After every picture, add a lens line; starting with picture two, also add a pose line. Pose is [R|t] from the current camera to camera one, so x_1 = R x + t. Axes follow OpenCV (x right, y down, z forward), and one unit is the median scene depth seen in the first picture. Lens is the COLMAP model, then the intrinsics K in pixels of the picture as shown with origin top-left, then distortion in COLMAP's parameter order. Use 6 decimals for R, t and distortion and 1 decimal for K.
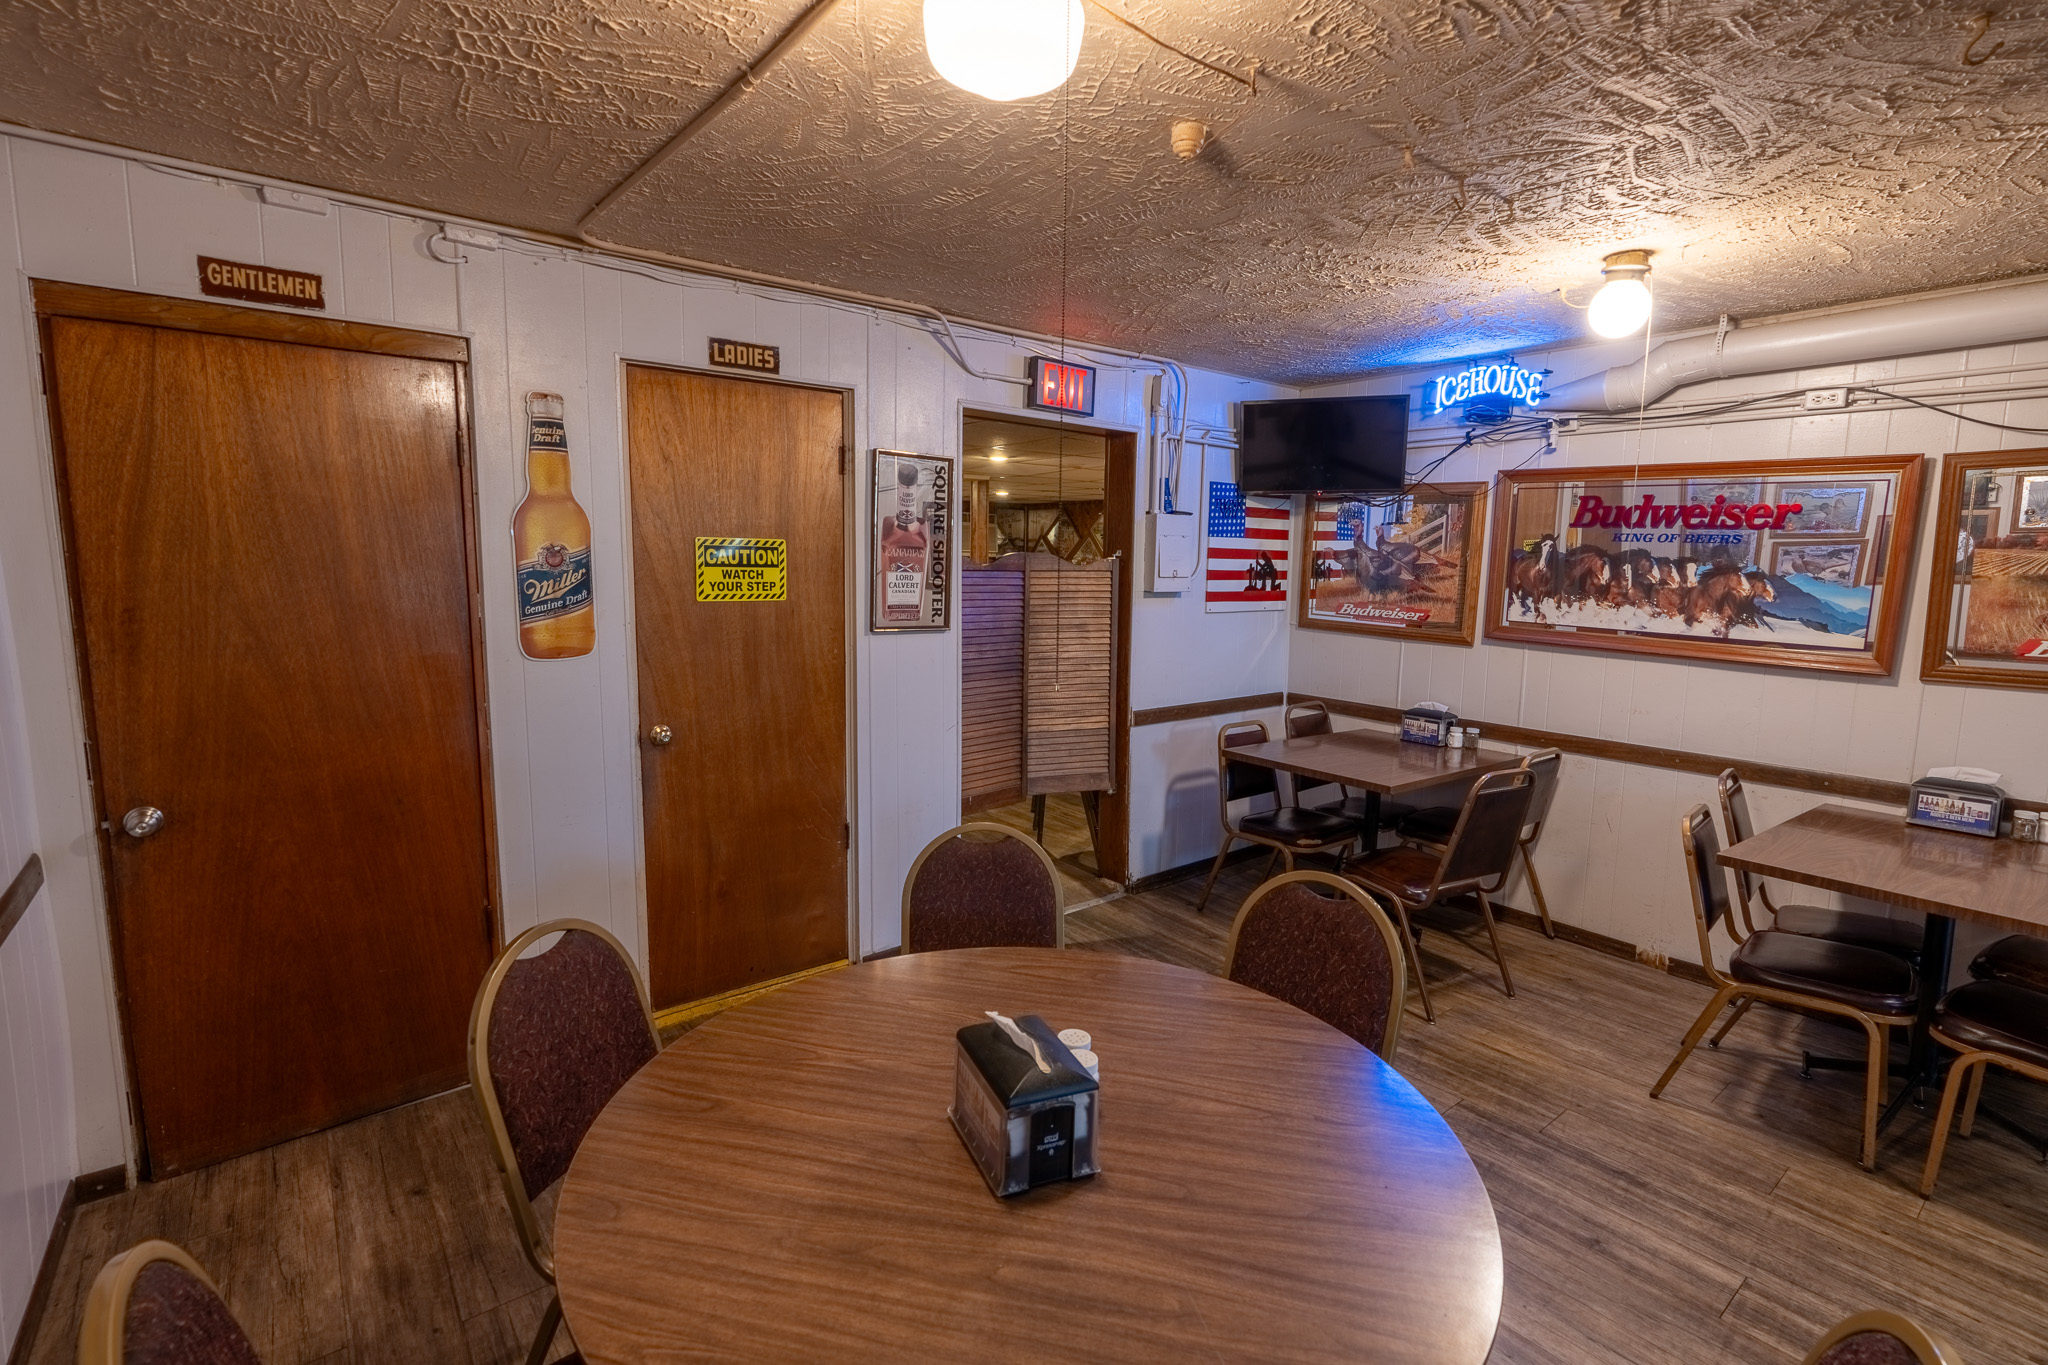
lens RADIAL K [[925.8, 0, 1021.8], [0, 925.8, 680.5], [0, 0, 1]] dist [-0.010484, 0.002541]
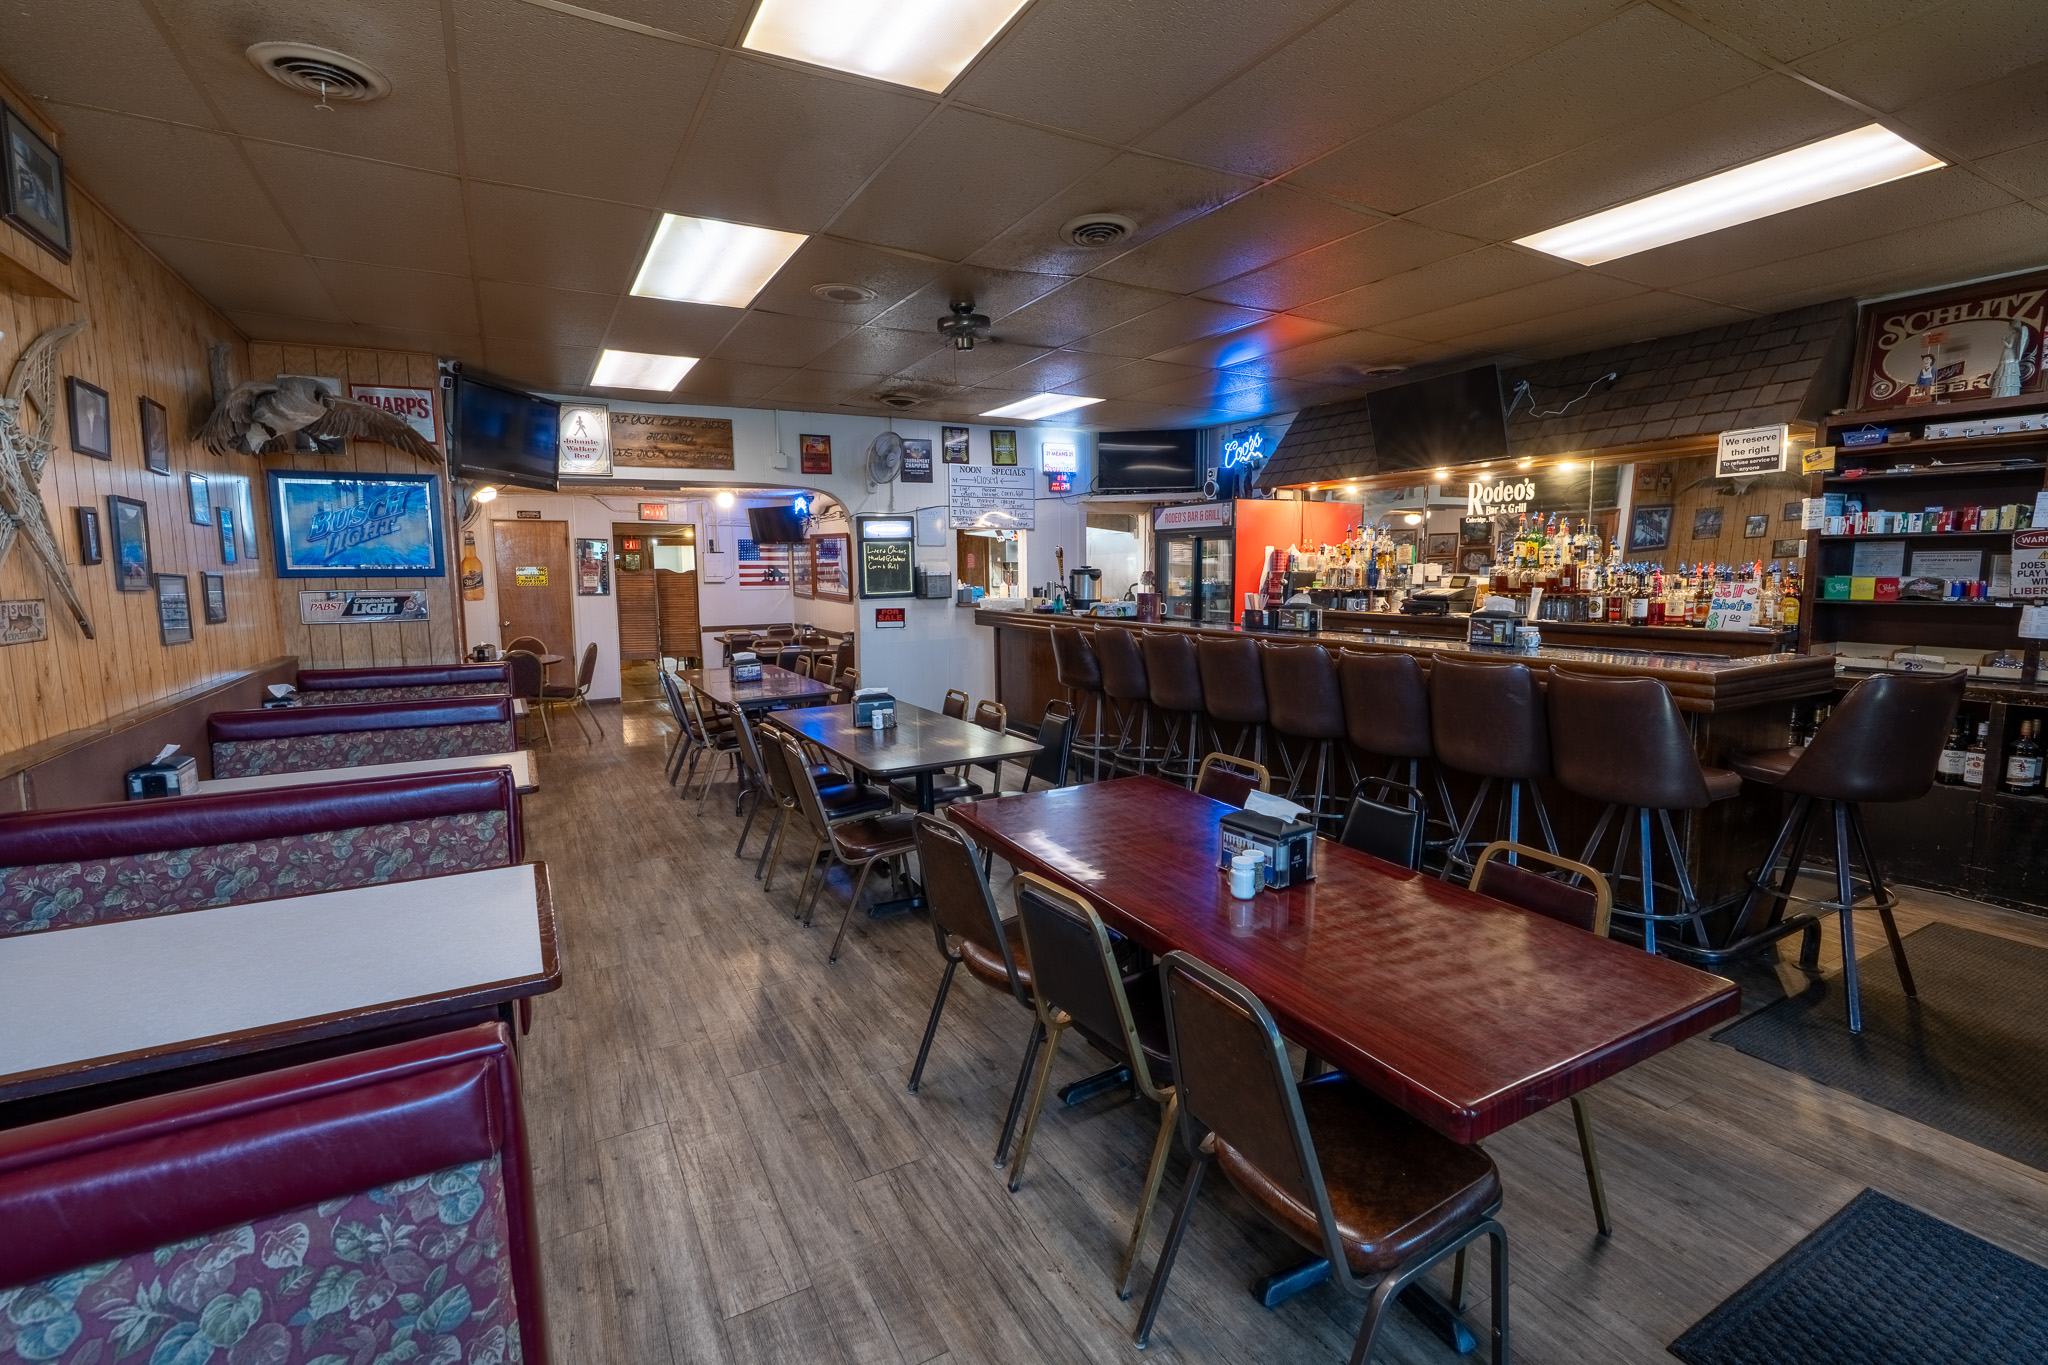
lens RADIAL K [[925.8, 0, 1020.6], [0, 925.8, 678.9], [0, 0, 1]] dist [-0.010484, 0.002541]
pose [[0.984770, -0.001117, -0.173861, 1.760067], [-0.001087, 0.999920, -0.012580, 0.254812], [0.173861, 0.012577, 0.984690, -1.731321]]
